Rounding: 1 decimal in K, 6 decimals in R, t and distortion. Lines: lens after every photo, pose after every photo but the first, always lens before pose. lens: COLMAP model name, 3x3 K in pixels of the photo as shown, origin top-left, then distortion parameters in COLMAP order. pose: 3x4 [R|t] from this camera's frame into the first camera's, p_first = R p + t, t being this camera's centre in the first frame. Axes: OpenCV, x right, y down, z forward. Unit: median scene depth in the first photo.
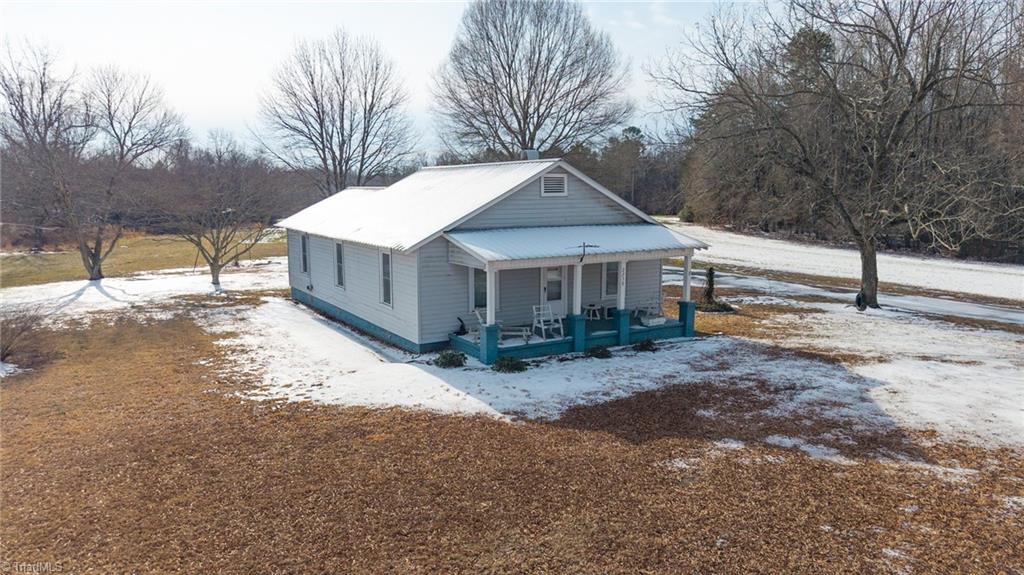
lens RADIAL K [[686.9, 0, 512.0], [0, 686.9, 287.5], [0, 0, 1]] dist [0.026230, -0.035044]
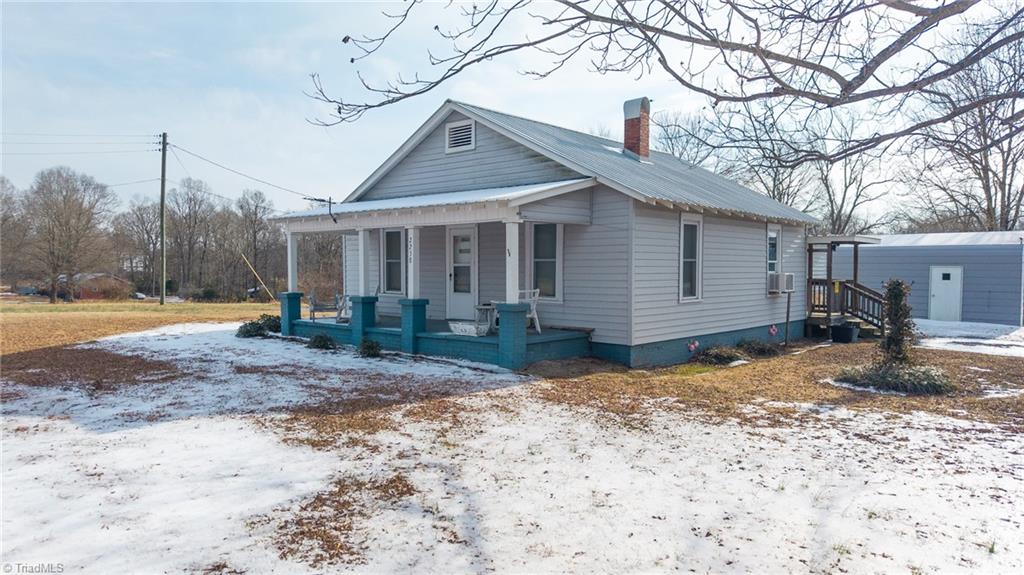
lens RADIAL K [[686.9, 0, 512.0], [0, 686.9, 287.5], [0, 0, 1]] dist [0.026230, -0.035044]
pose [[0.288141, 0.028006, -0.957178, 0.871617], [-0.143661, 0.989524, -0.014294, 0.017025], [0.946750, 0.141628, 0.289146, 0.942061]]
